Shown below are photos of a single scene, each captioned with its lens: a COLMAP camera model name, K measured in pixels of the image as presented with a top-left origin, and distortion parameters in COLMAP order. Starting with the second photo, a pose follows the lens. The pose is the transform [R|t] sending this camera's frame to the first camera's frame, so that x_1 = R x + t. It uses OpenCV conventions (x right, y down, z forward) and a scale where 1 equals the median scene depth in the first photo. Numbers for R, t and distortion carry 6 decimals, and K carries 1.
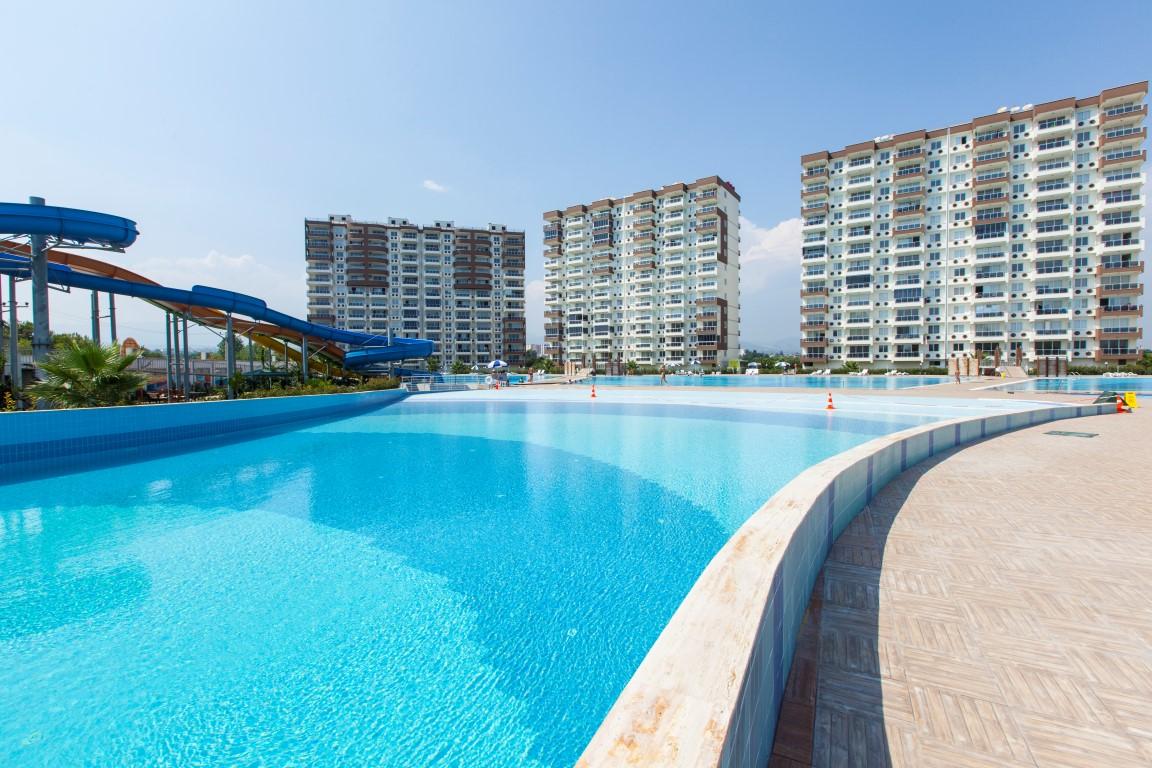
lens RADIAL K [[508.9, 0, 575.4], [0, 508.9, 379.0], [0, 0, 1]] dist [0.002564, -0.003363]
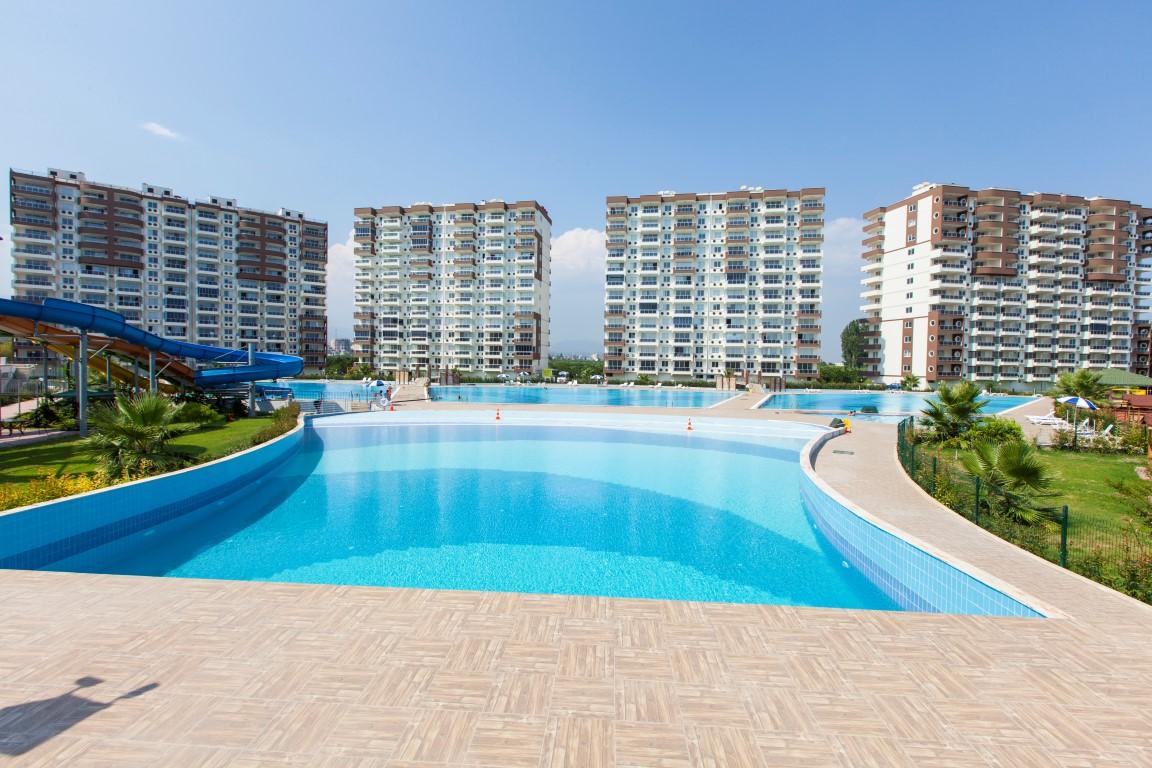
lens RADIAL K [[508.9, 0, 576.4], [0, 508.9, 377.3], [0, 0, 1]] dist [0.002564, -0.003363]
pose [[0.914664, 0.012951, 0.404007, -0.091290], [-0.012575, 0.999915, -0.003583, -0.019927], [-0.404019, -0.001803, 0.914749, -0.044059]]
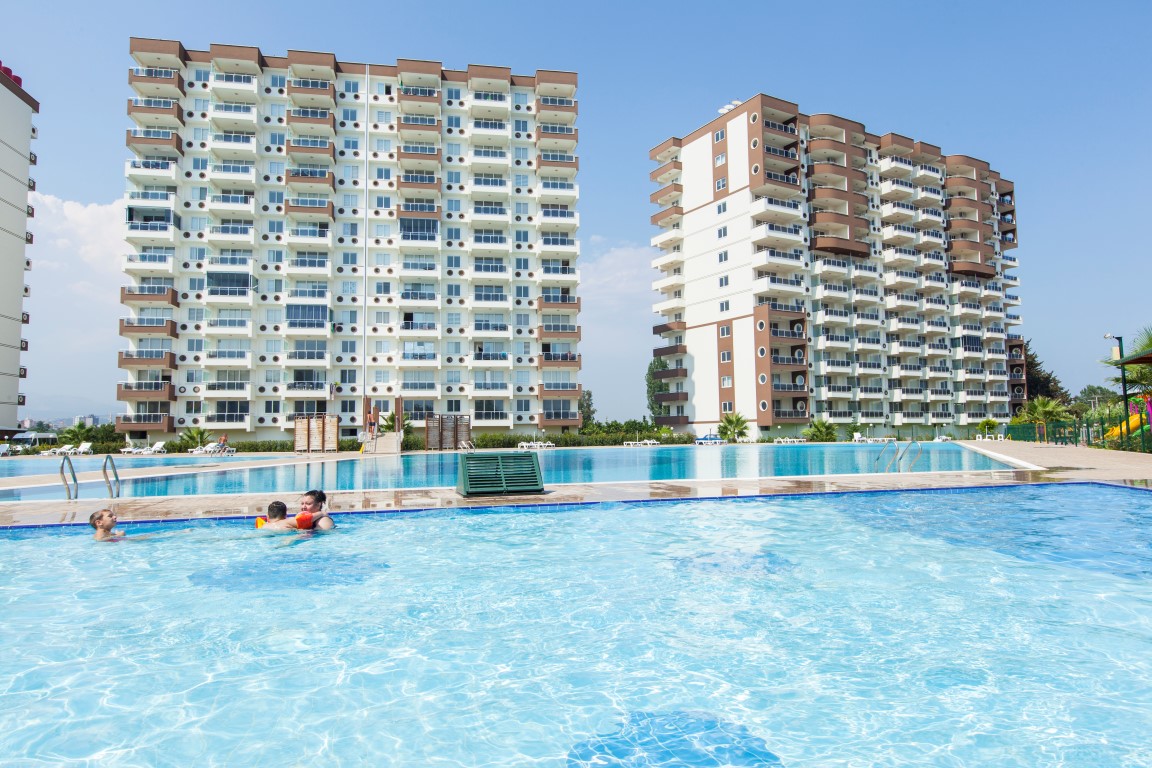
lens RADIAL K [[722.5, 0, 575.7], [0, 722.5, 377.3], [0, 0, 1]] dist [0.009233, -0.007457]
pose [[0.712930, 0.054790, 0.699092, 0.284426], [0.027651, 0.993971, -0.106098, 0.002534], [-0.700690, 0.094971, 0.707117, 0.194367]]
